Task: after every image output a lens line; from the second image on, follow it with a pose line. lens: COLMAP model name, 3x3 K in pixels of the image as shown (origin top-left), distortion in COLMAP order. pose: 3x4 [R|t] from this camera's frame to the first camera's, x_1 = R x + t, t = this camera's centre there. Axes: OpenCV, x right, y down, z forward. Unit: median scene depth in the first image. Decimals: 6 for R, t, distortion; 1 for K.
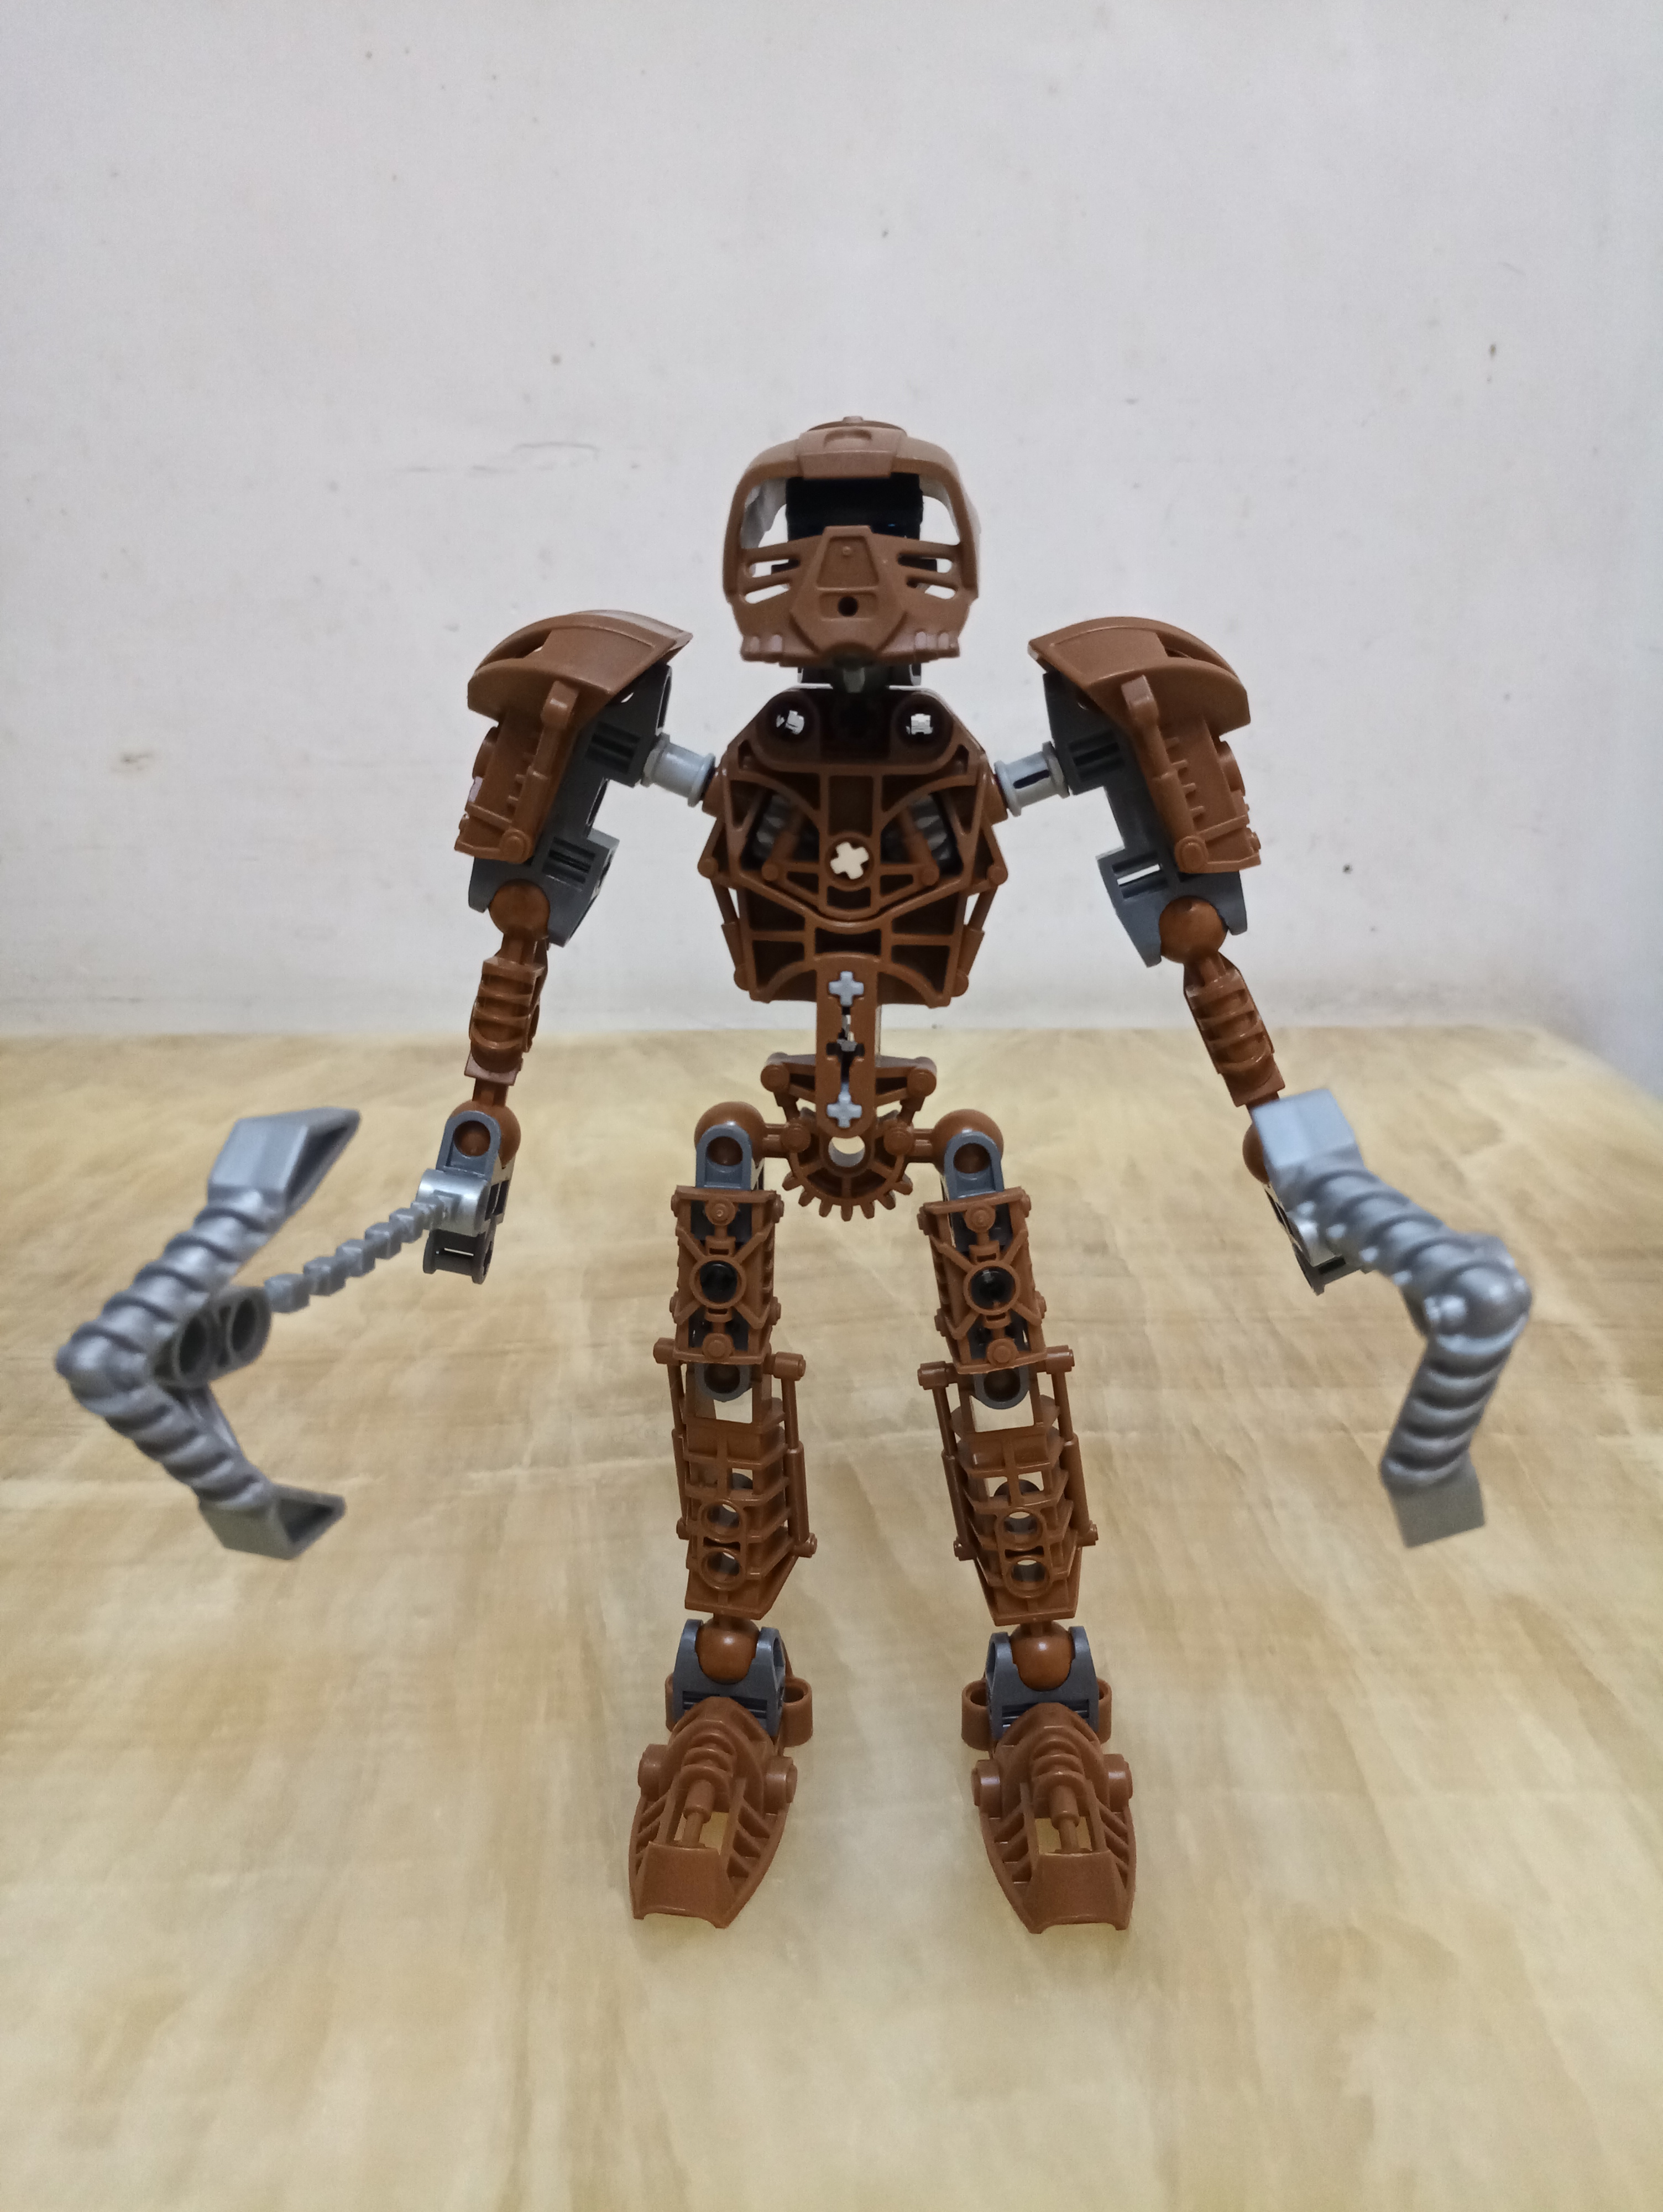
lens RADIAL K [[1684.6, 0, 776.7], [0, 1684.6, 1105.2], [0, 0, 1]] dist [-0.002372, 0.005008]
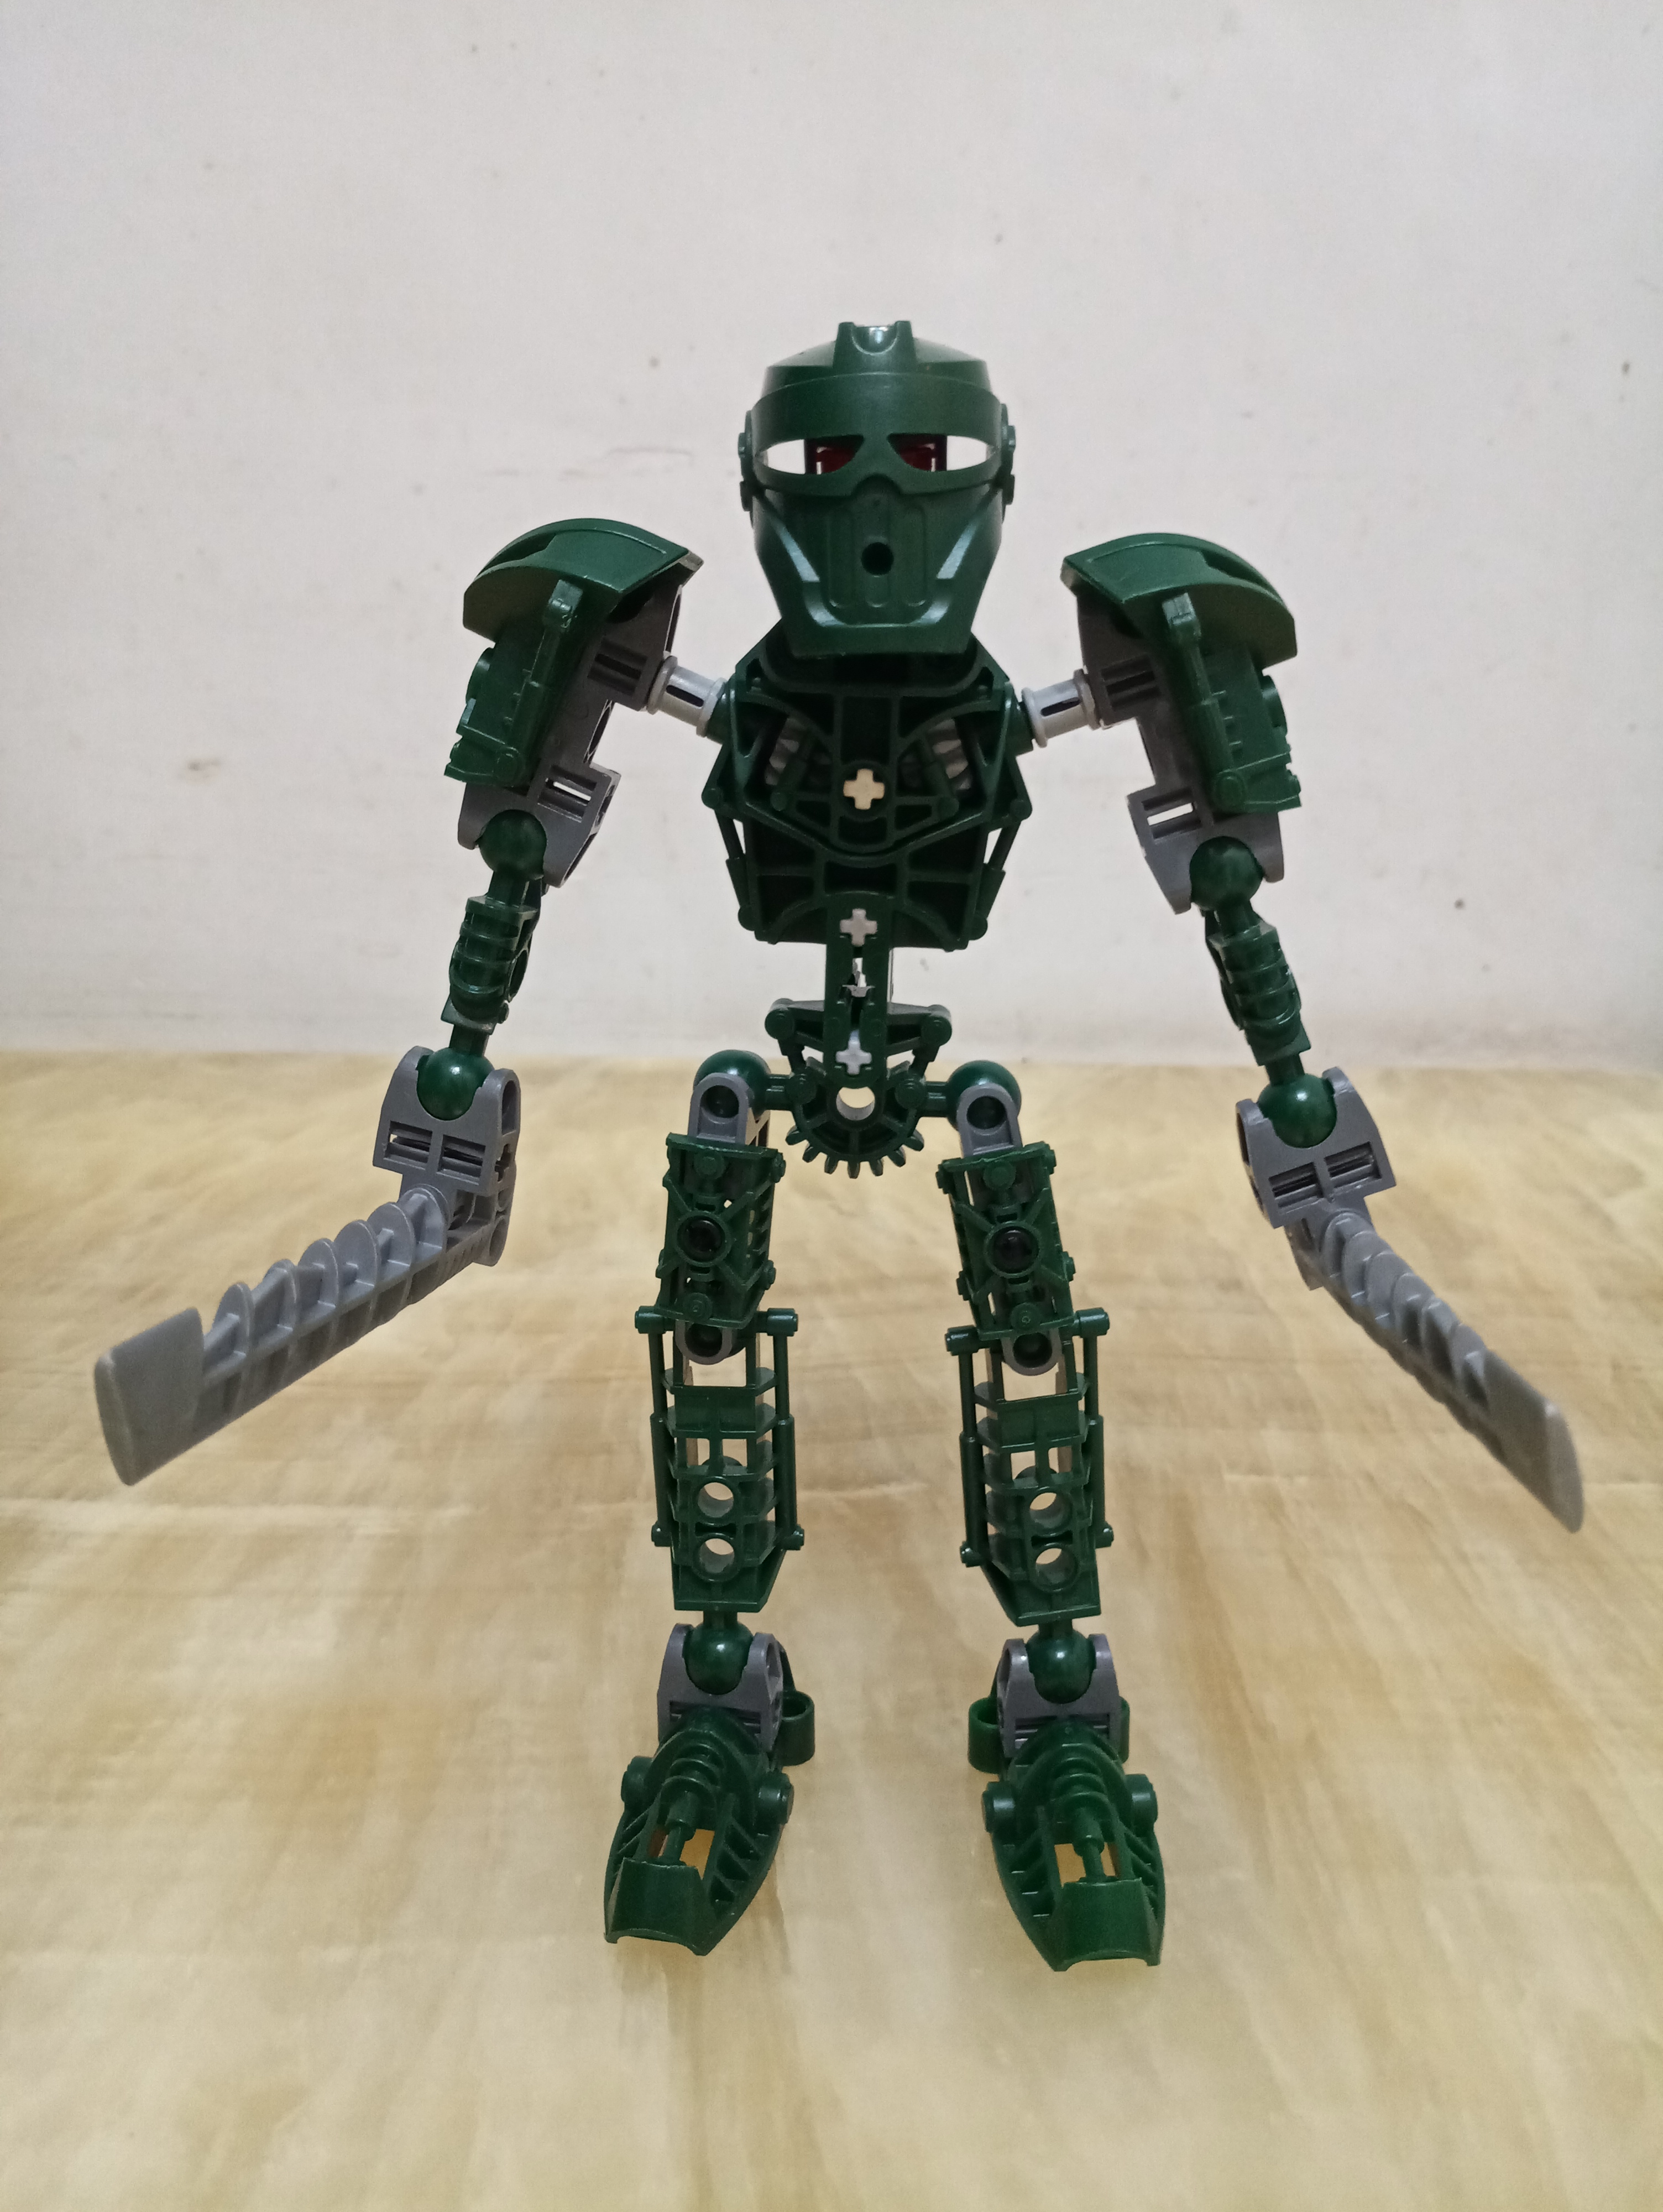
lens RADIAL K [[1688.7, 0, 780.4], [0, 1688.7, 1102.9], [0, 0, 1]] dist [-0.001802, 0.002944]
pose [[0.999748, 0.021564, -0.006198, -0.070766], [-0.021781, 0.999063, -0.037399, 0.030827], [0.005386, 0.037524, 0.999281, 0.072379]]
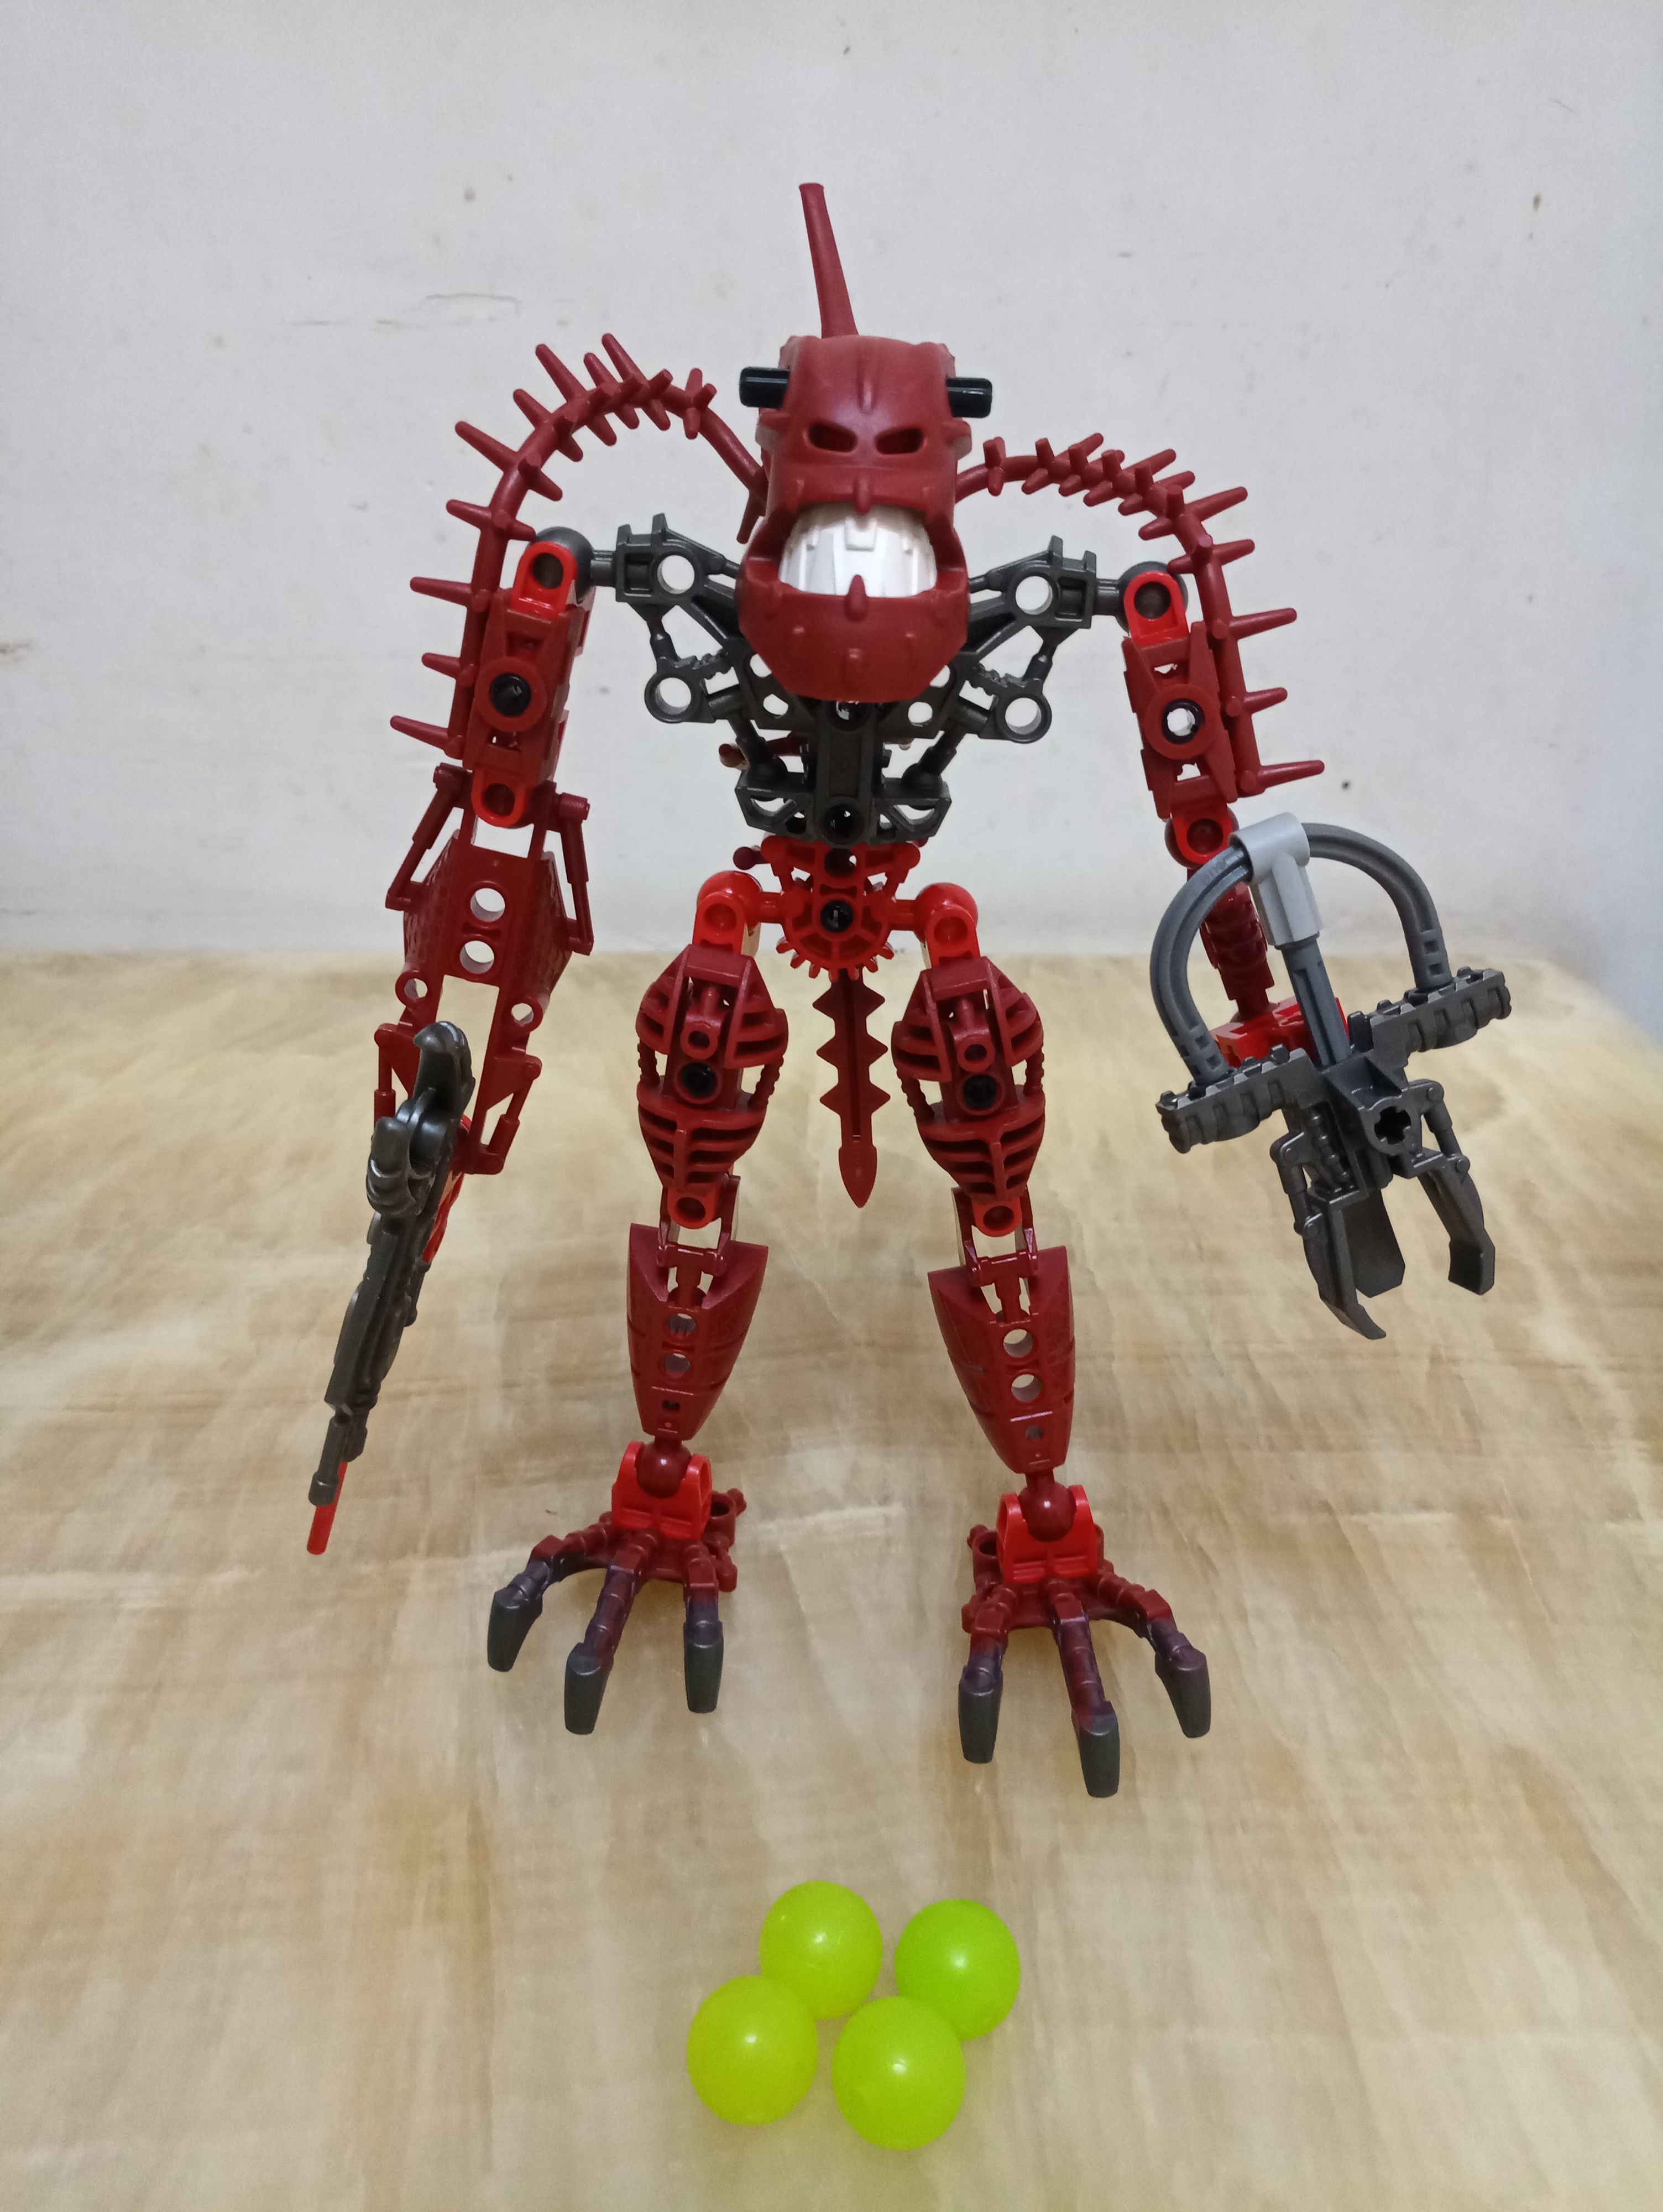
lens RADIAL K [[1688.7, 0, 780.4], [0, 1688.7, 1102.9], [0, 0, 1]] dist [-0.001802, 0.002944]
pose [[0.999842, 0.001671, 0.017670, 0.025772], [-0.003644, 0.993672, 0.112265, -0.124799], [-0.017371, -0.112312, 0.993521, 0.127253]]
